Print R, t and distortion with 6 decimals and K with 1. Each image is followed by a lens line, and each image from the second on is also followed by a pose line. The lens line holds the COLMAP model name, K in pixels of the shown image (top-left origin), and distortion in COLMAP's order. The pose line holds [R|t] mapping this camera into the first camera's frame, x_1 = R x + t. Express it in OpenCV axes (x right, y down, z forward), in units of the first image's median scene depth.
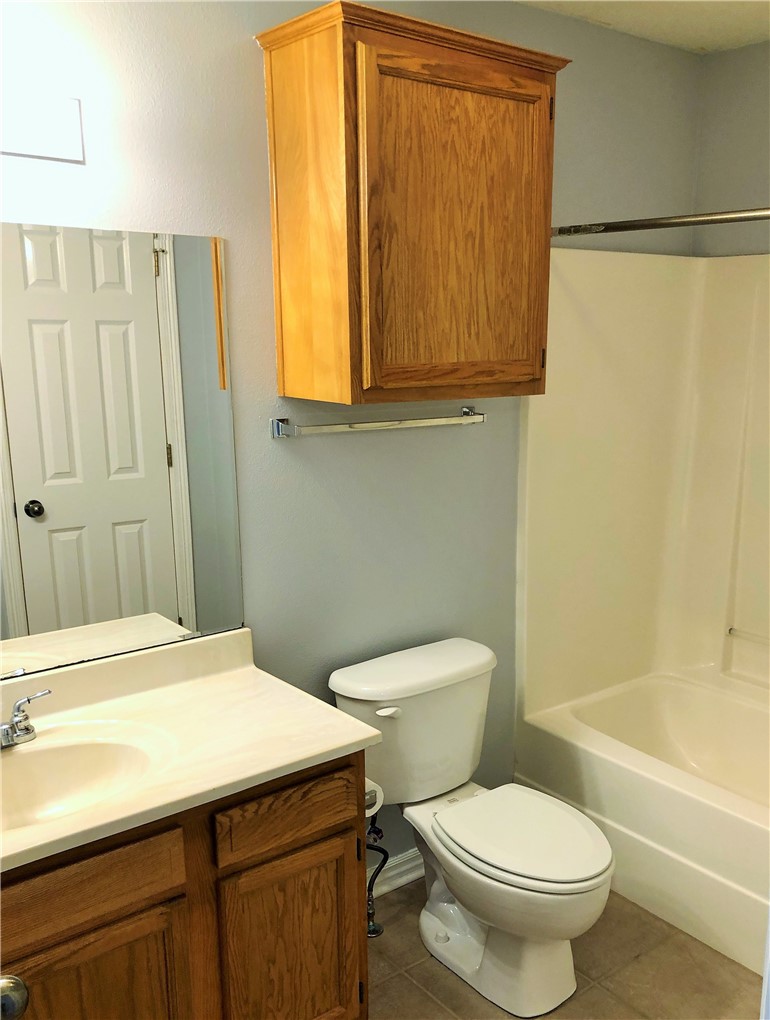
lens RADIAL K [[844.0, 0, 385.8], [0, 844.0, 509.8], [0, 0, 1]] dist [-0.006178, -0.001869]
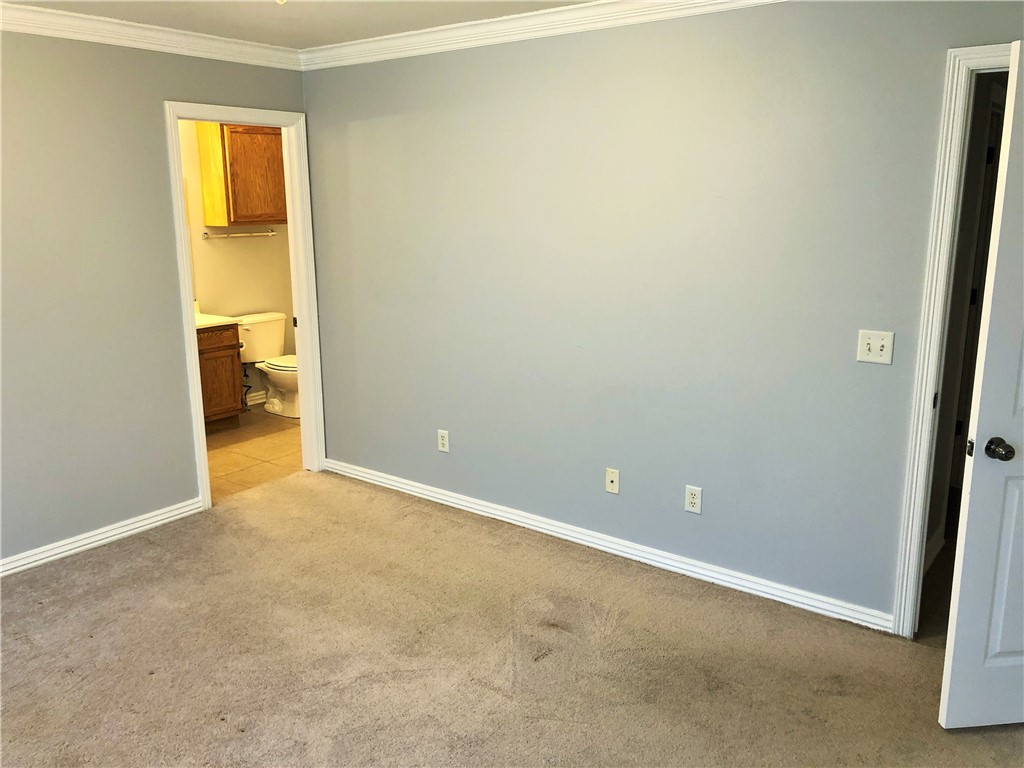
lens RADIAL K [[842.6, 0, 504.3], [0, 842.6, 344.8], [0, 0, 1]] dist [-0.000161, 0.004687]
pose [[0.962885, -0.058516, 0.263493, 0.109095], [0.062878, 0.997988, -0.008146, 0.450512], [-0.262486, 0.024412, 0.964627, -2.569279]]
